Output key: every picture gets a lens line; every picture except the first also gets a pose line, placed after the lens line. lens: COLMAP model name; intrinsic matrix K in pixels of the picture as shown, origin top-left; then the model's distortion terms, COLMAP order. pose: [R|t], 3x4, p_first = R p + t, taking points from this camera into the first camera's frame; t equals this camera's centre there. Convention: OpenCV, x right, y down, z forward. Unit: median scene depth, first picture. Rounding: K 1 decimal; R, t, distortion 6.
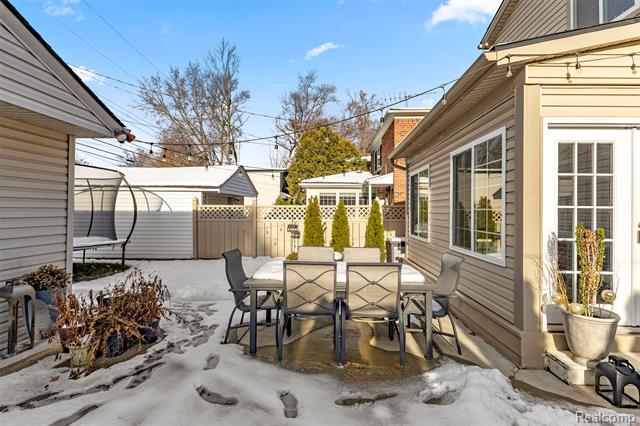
lens RADIAL K [[310.0, 0, 314.9], [0, 310.0, 208.2], [0, 0, 1]] dist [0.003533, -0.001282]
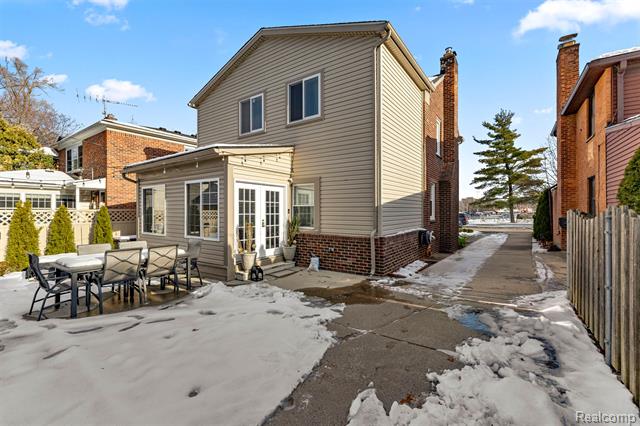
lens RADIAL K [[284.0, 0, 318.2], [0, 284.0, 211.3], [0, 0, 1]] dist [0.019615, -0.001126]
pose [[0.553325, -0.011961, 0.832879, -0.724405], [-0.001253, 0.999884, 0.015192, -0.060382], [-0.832964, -0.009450, 0.553246, -0.748008]]
